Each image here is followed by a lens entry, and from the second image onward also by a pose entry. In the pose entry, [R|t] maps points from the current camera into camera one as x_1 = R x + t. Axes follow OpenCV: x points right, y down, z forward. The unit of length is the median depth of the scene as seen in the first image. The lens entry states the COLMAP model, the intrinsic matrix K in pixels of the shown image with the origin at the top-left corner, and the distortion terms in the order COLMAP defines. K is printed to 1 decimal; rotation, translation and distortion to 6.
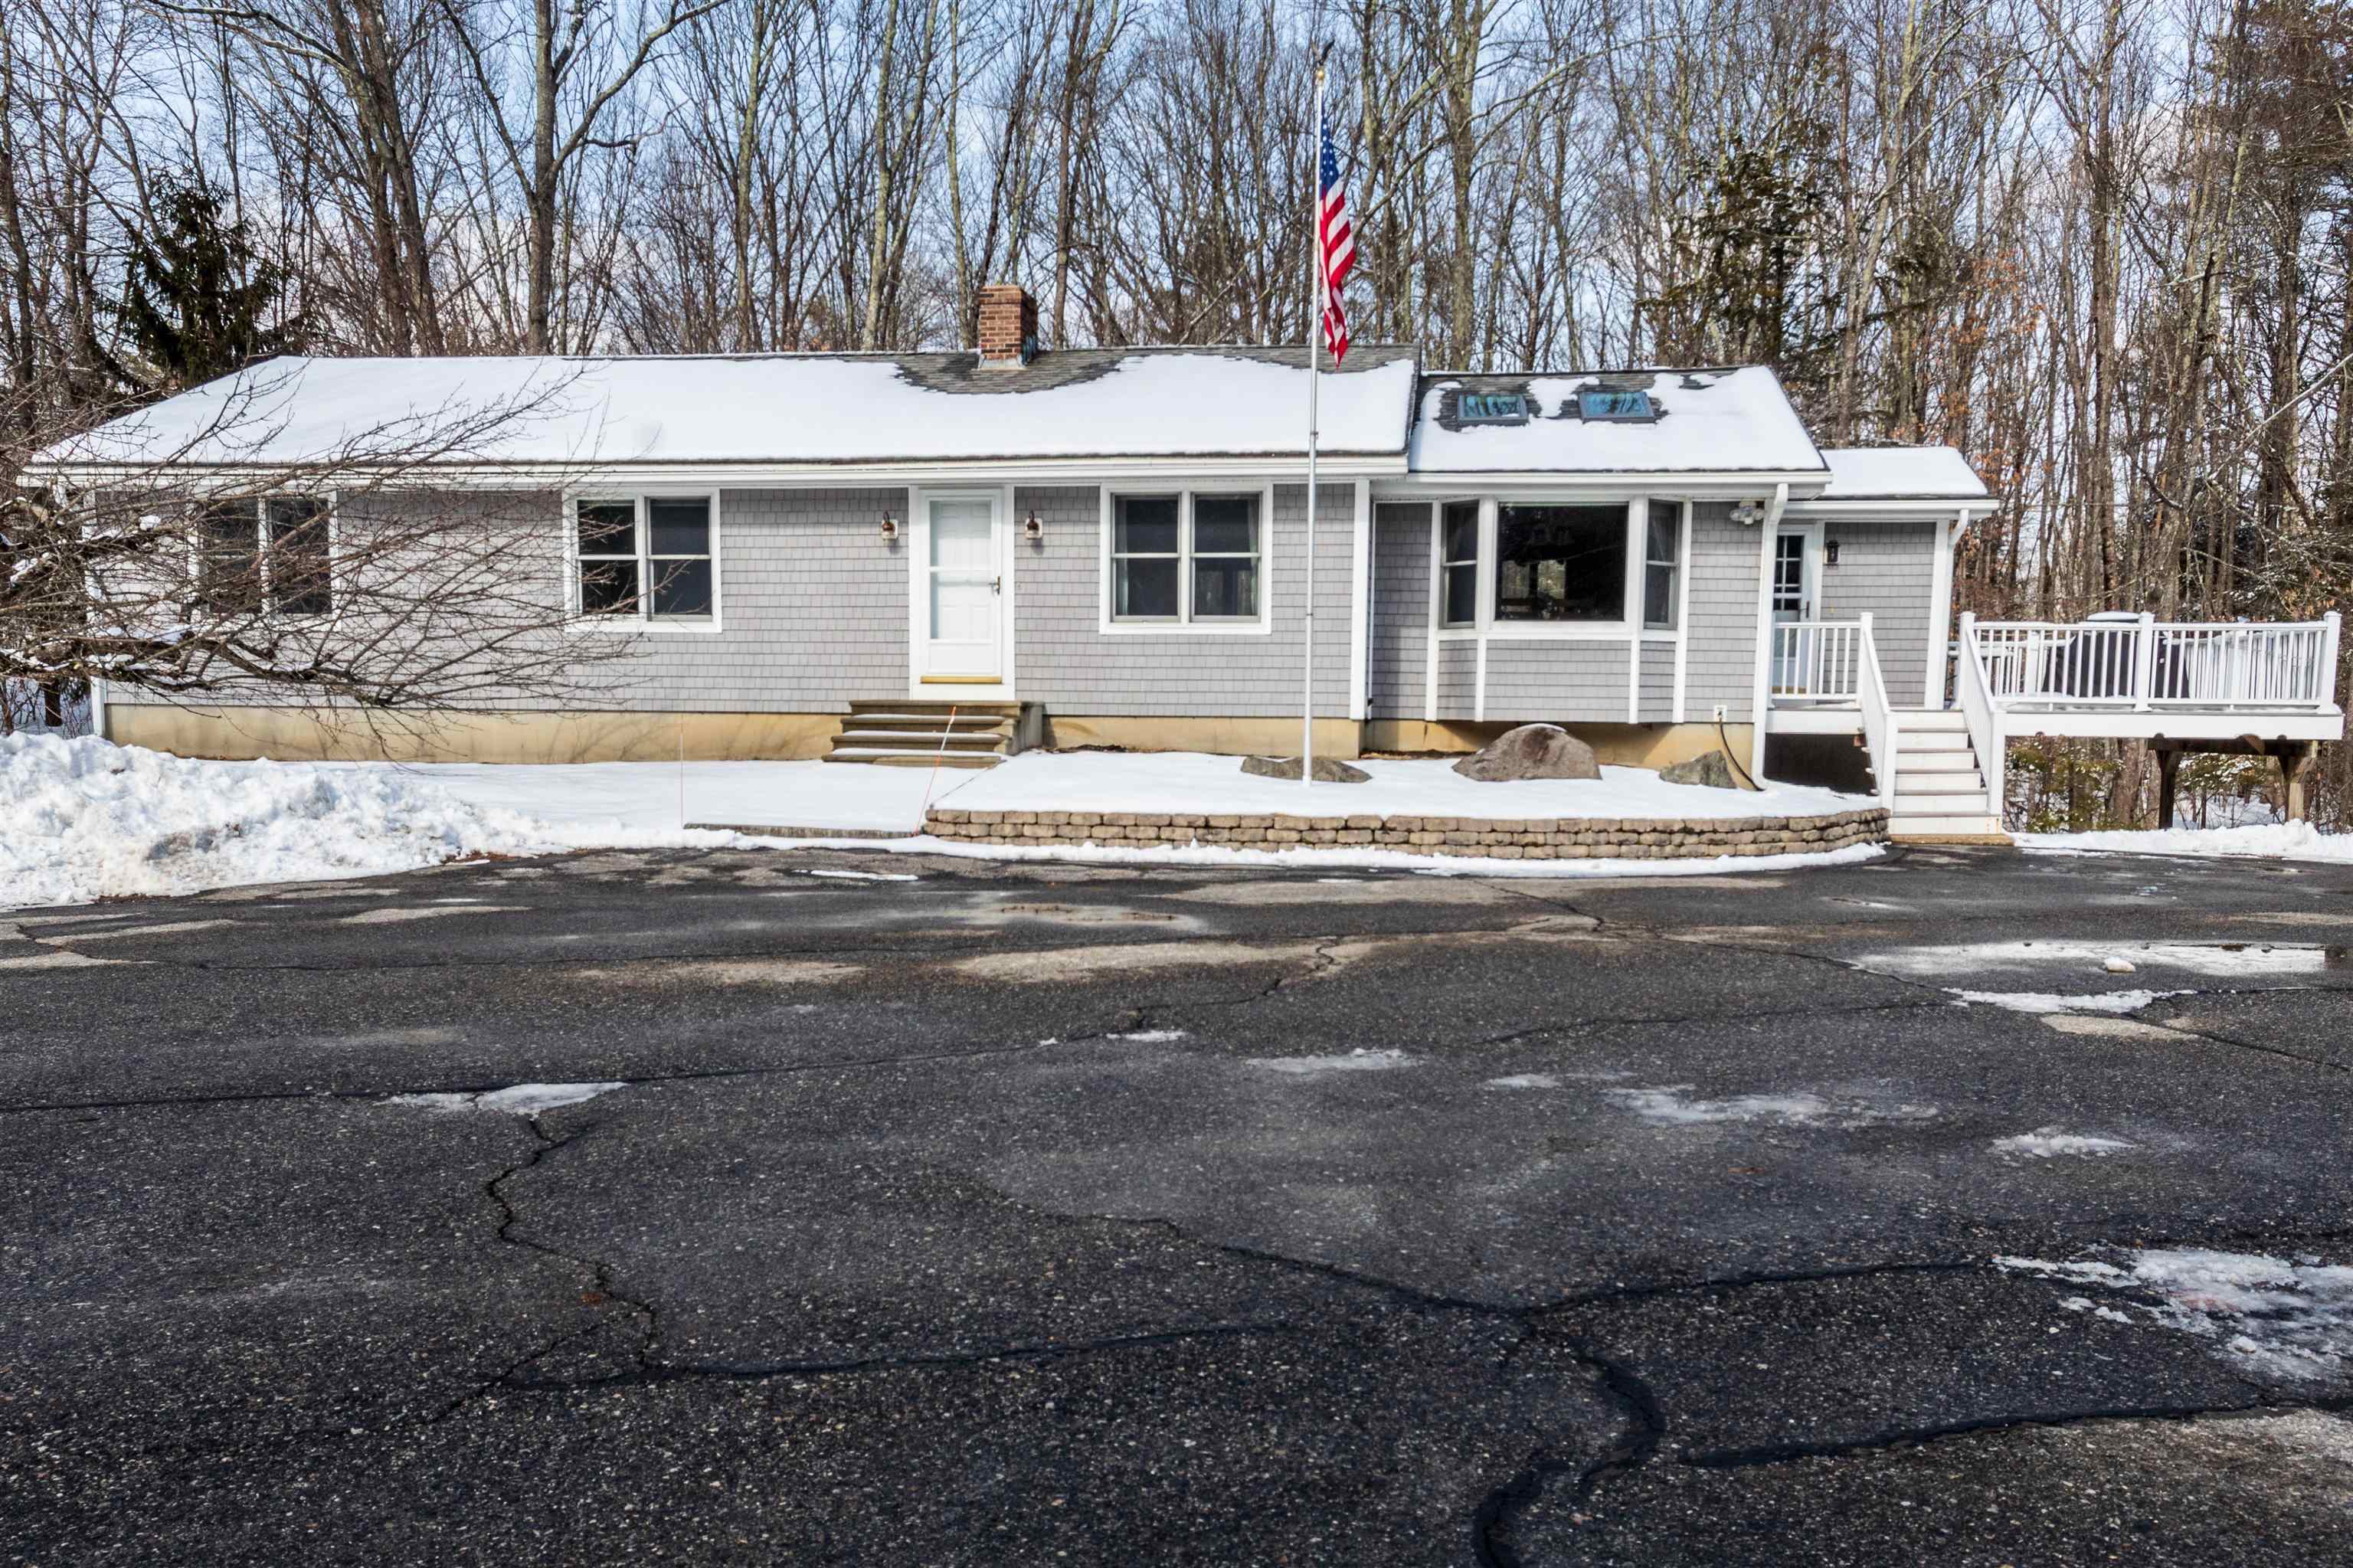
lens RADIAL K [[2032.8, 0, 1176.5], [0, 2032.8, 784.0], [0, 0, 1]] dist [0.003676, -0.004528]
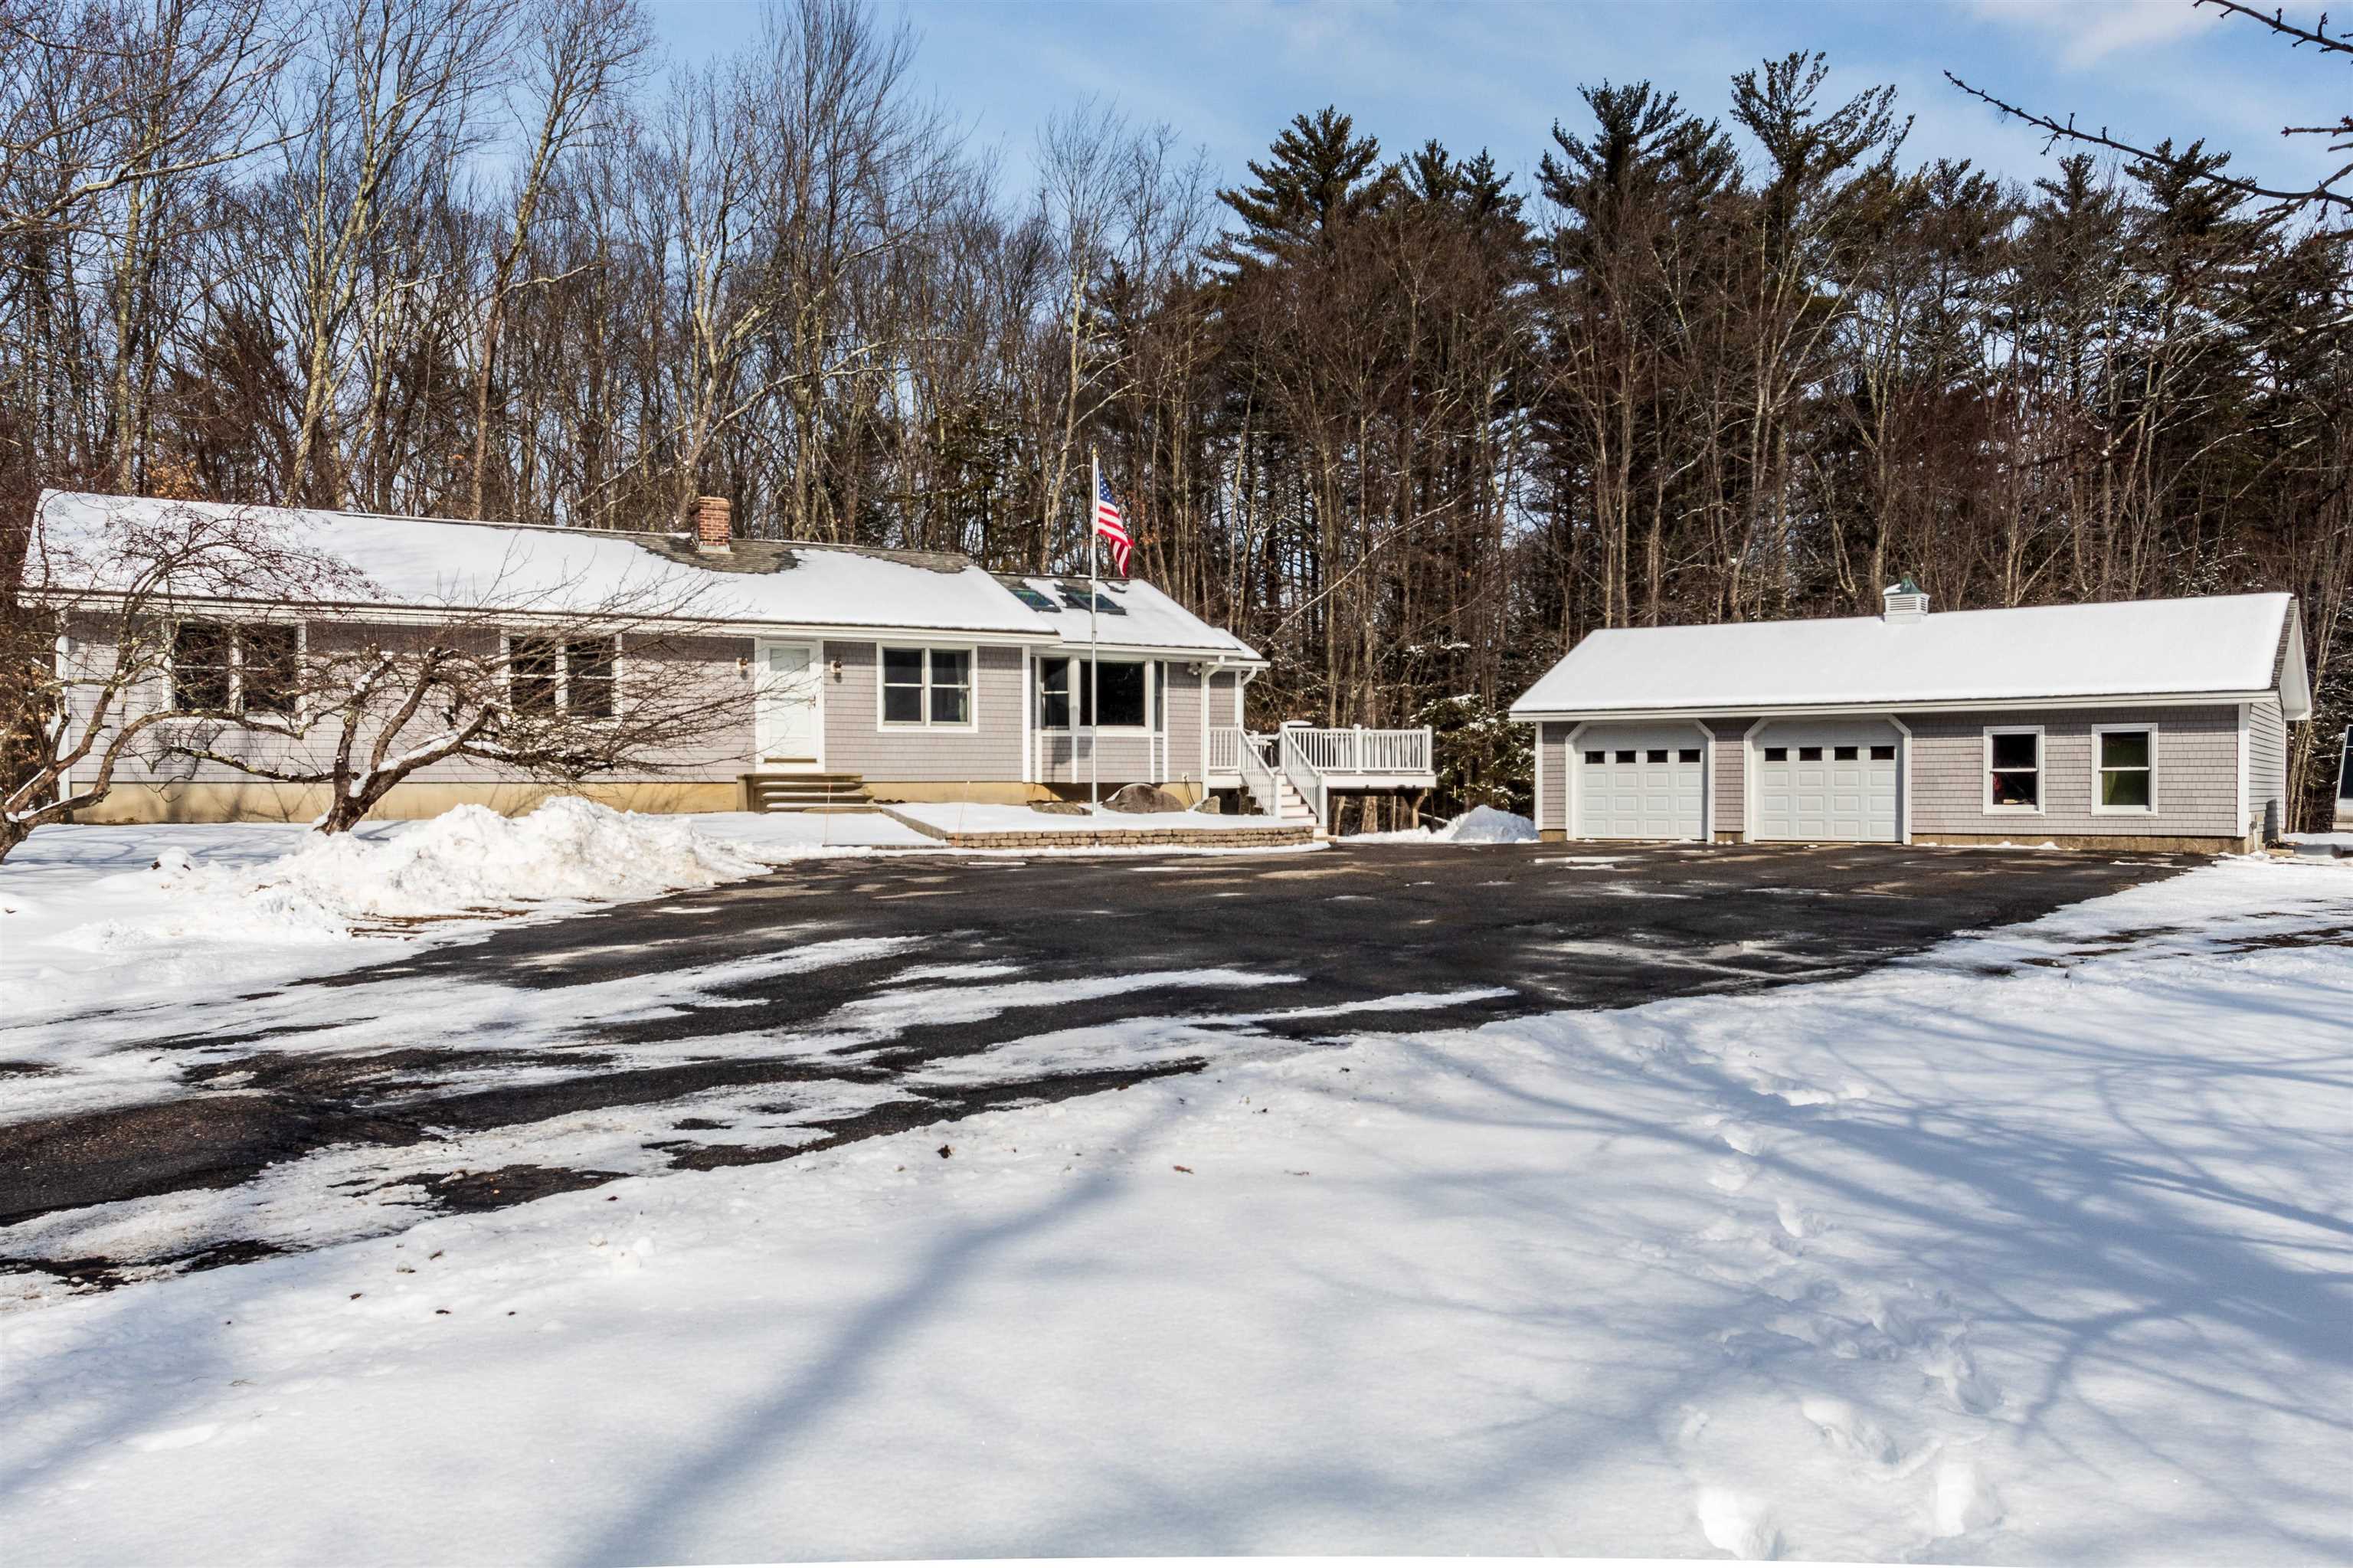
lens RADIAL K [[2032.8, 0, 1176.5], [0, 2032.8, 784.0], [0, 0, 1]] dist [0.003676, -0.004528]
pose [[0.794379, -0.011081, 0.607322, -0.849356], [0.030193, 0.999318, -0.021259, 0.010855], [-0.606672, 0.035225, 0.794172, -0.459225]]
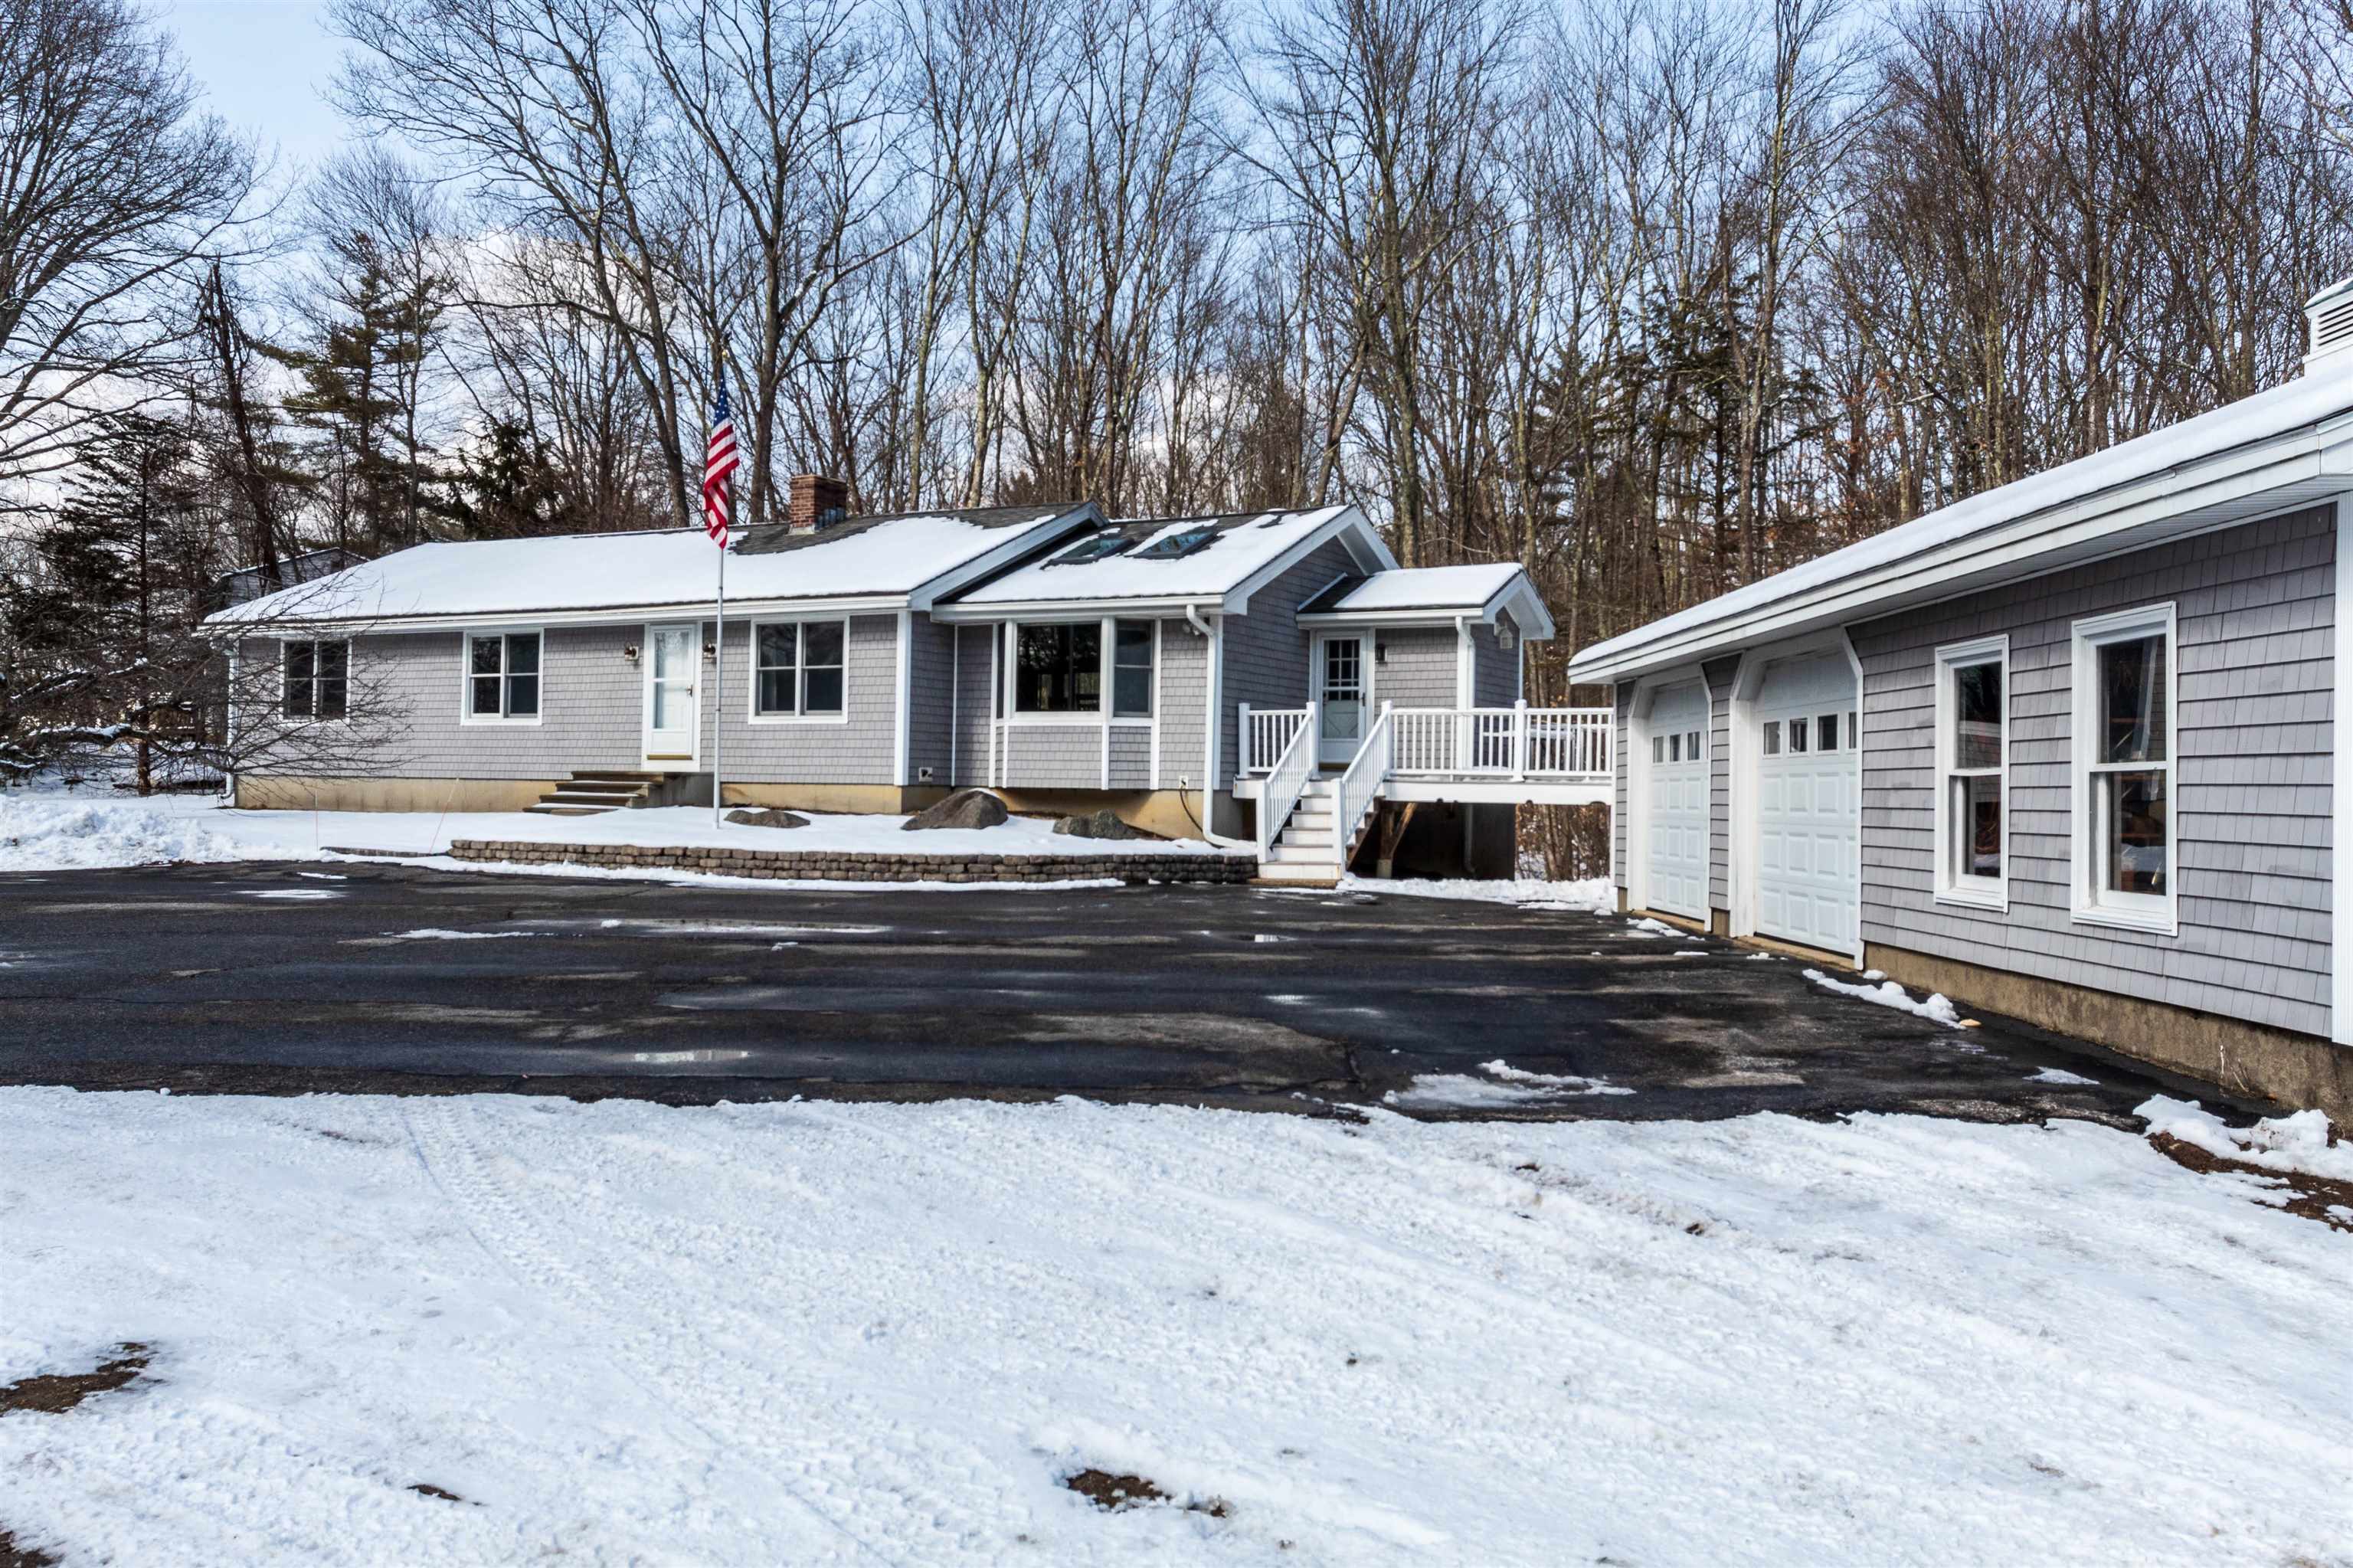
lens RADIAL K [[1860.8, 0, 1176.5], [0, 1860.8, 784.0], [0, 0, 1]] dist [0.003897, -0.001371]
pose [[0.940108, 0.003024, -0.340865, 0.679870], [-0.016921, 0.999142, -0.037803, 0.011341], [0.340458, 0.041306, 0.939352, -0.110902]]
